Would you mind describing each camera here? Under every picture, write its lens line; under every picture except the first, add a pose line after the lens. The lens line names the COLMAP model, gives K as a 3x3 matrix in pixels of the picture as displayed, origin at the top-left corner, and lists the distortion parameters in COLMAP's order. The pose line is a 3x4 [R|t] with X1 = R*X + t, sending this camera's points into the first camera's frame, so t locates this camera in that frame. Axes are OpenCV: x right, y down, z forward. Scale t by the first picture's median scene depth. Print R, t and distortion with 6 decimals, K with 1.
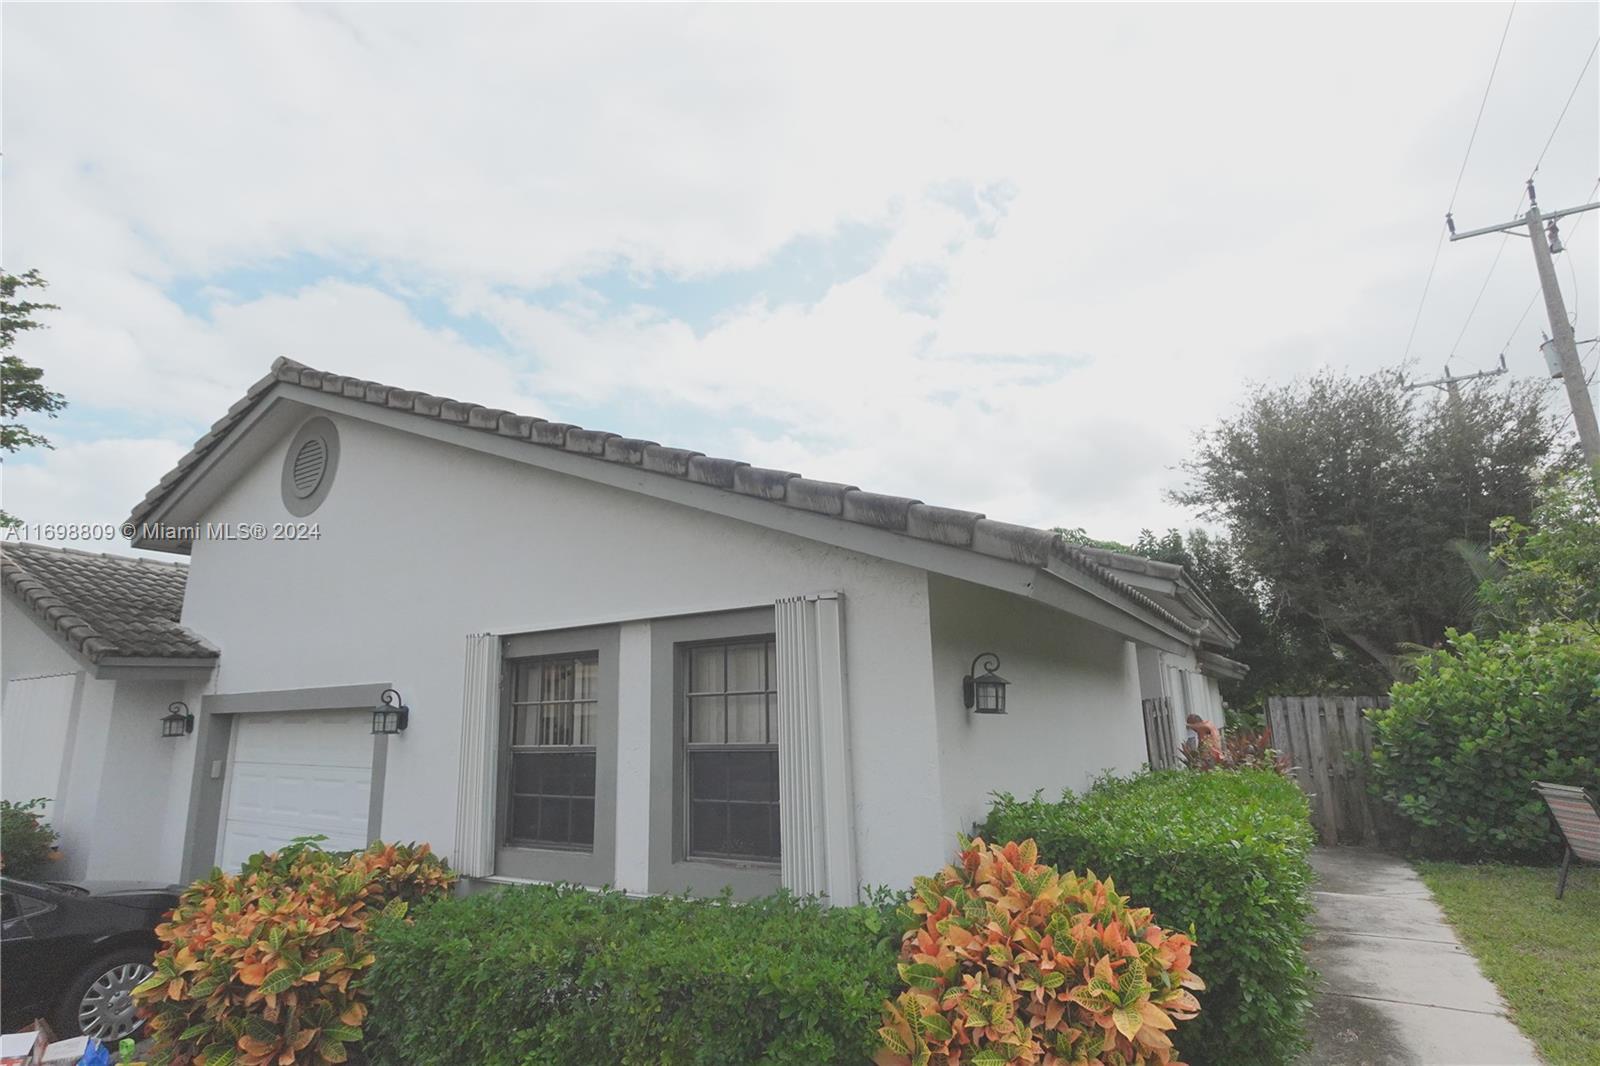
lens RADIAL K [[801.5, 0, 800.0], [0, 801.5, 533.0], [0, 0, 1]] dist [-0.002243, -0.000884]
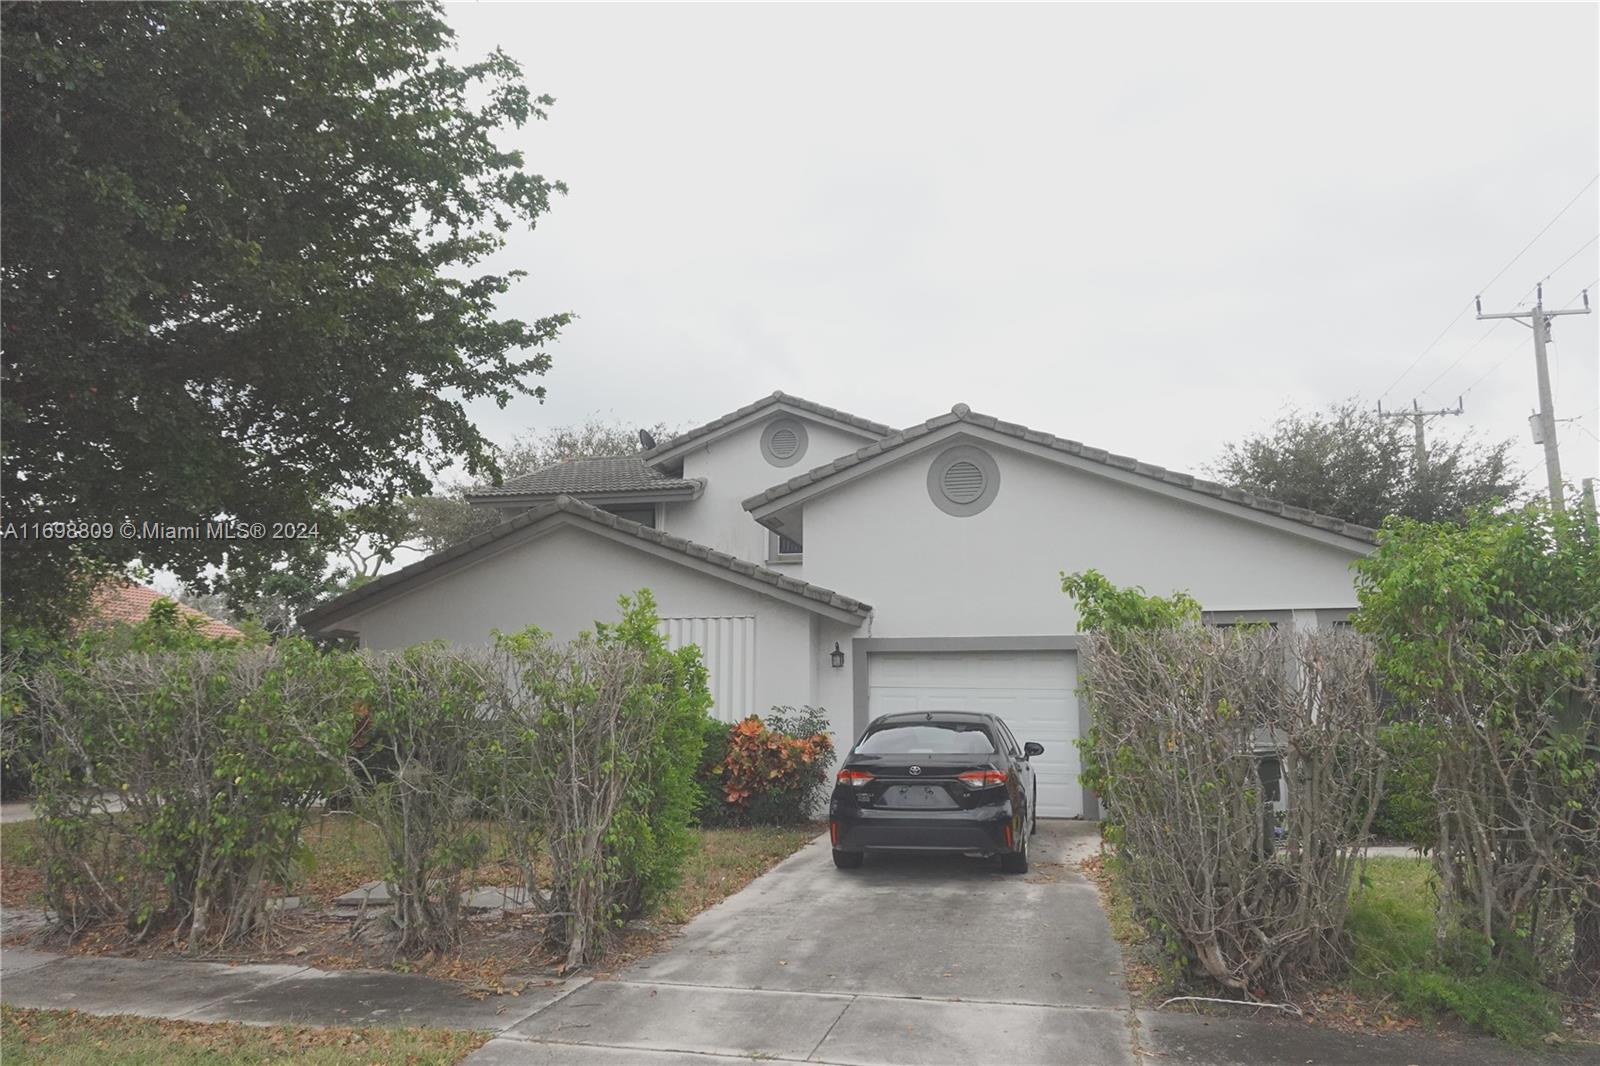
lens RADIAL K [[1099.4, 0, 800.0], [0, 1099.4, 533.0], [0, 0, 1]] dist [0.007477, 0.003471]
pose [[0.955719, 0.076708, 0.284106, -0.650899], [-0.093246, 0.994620, 0.045131, -0.023743], [-0.279116, -0.069624, 0.957730, -0.356899]]
